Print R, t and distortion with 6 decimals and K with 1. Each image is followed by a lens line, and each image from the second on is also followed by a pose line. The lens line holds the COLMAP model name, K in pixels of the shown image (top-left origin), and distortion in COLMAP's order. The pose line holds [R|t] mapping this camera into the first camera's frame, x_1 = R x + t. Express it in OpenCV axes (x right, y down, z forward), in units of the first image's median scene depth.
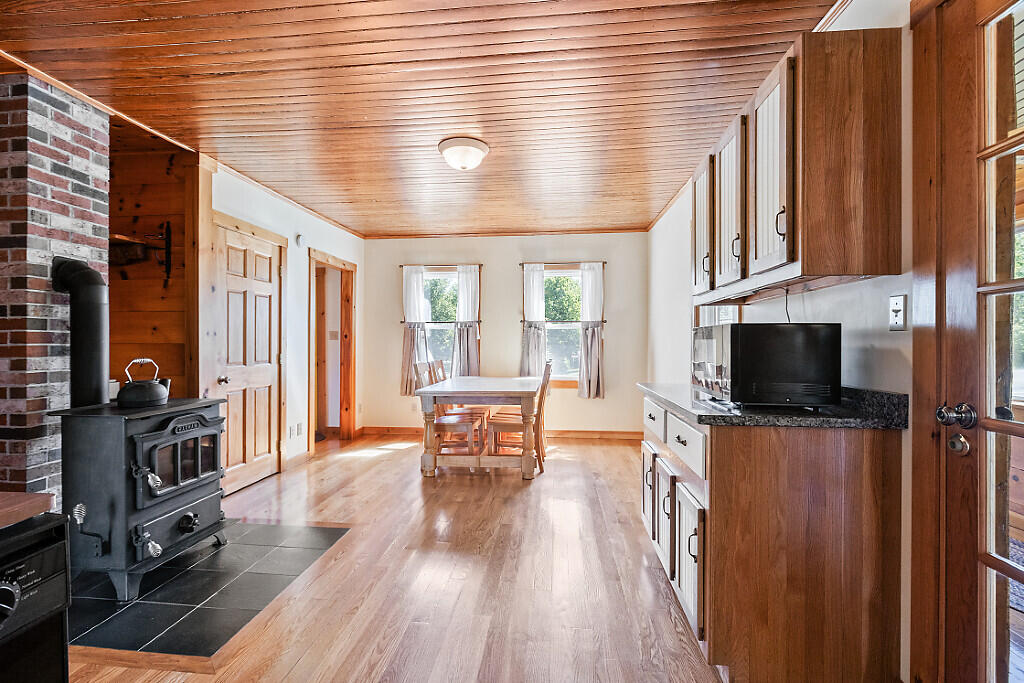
lens RADIAL K [[469.7, 0, 507.7], [0, 469.7, 340.9], [0, 0, 1]] dist [-0.001362, -0.001228]
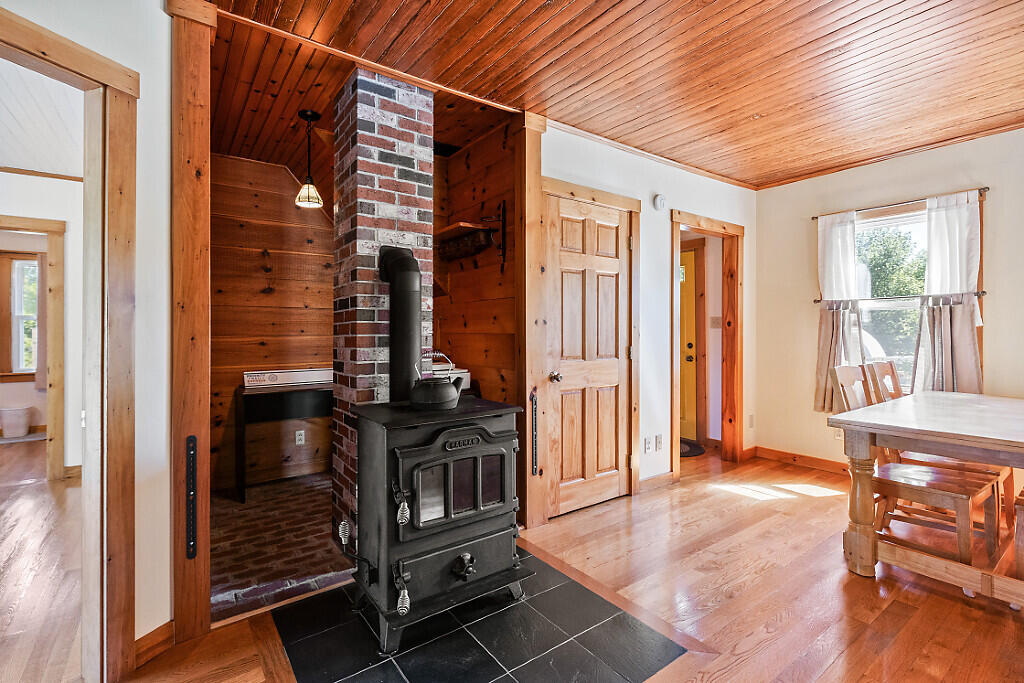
lens RADIAL K [[469.7, 0, 503.3], [0, 469.7, 329.6], [0, 0, 1]] dist [-0.001362, -0.001228]
pose [[0.667228, -0.003395, -0.744846, -0.038818], [0.004466, 0.999990, -0.000558, -0.001662], [0.744840, -0.002954, 0.667236, 0.343694]]
